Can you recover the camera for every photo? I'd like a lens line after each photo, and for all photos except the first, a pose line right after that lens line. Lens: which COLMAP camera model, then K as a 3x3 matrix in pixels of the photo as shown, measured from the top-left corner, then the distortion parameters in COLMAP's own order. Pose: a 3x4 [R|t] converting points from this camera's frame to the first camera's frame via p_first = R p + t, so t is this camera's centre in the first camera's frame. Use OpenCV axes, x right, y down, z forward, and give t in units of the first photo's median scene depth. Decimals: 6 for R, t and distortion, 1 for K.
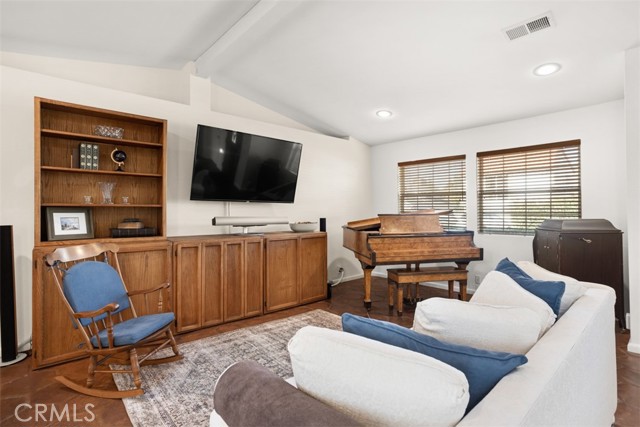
lens RADIAL K [[313.0, 0, 313.8], [0, 313.0, 207.4], [0, 0, 1]] dist [-0.018240, 0.000769]
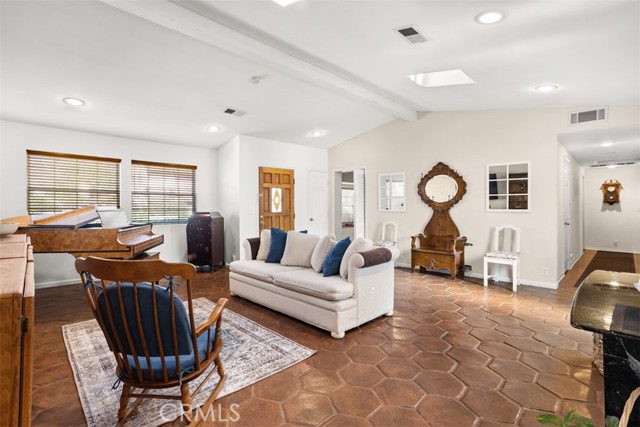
lens RADIAL K [[313.0, 0, 313.8], [0, 313.0, 207.4], [0, 0, 1]] dist [-0.018240, 0.000769]
pose [[-0.032227, 0.007493, 0.999452, -0.982498], [-0.008354, 0.999935, -0.007766, 0.019148], [-0.999446, -0.008599, -0.032163, 0.449046]]
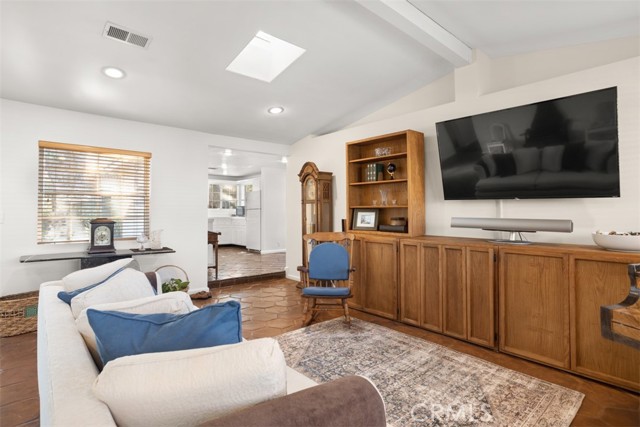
lens RADIAL K [[332.9, 0, 331.7], [0, 332.9, 205.4], [0, 0, 1]] dist [-0.001000, 0.000085]
pose [[0.039451, -0.015708, -0.999098, 0.697487], [0.010109, 0.999832, -0.015320, 0.006747], [0.999170, -0.009496, 0.039603, 0.661521]]
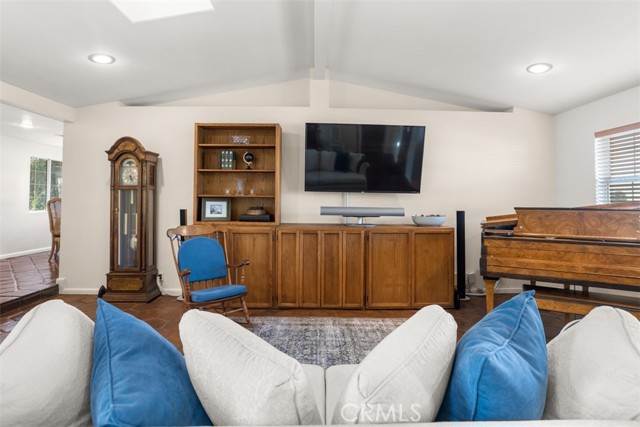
lens RADIAL K [[309.7, 0, 322.9], [0, 309.7, 192.5], [0, 0, 1]] dist [-0.018680, 0.000465]
pose [[0.771447, -0.010981, -0.636199, 0.395176], [-0.001822, 0.999809, -0.019466, 0.002253], [0.636291, 0.016176, 0.771280, 0.203559]]
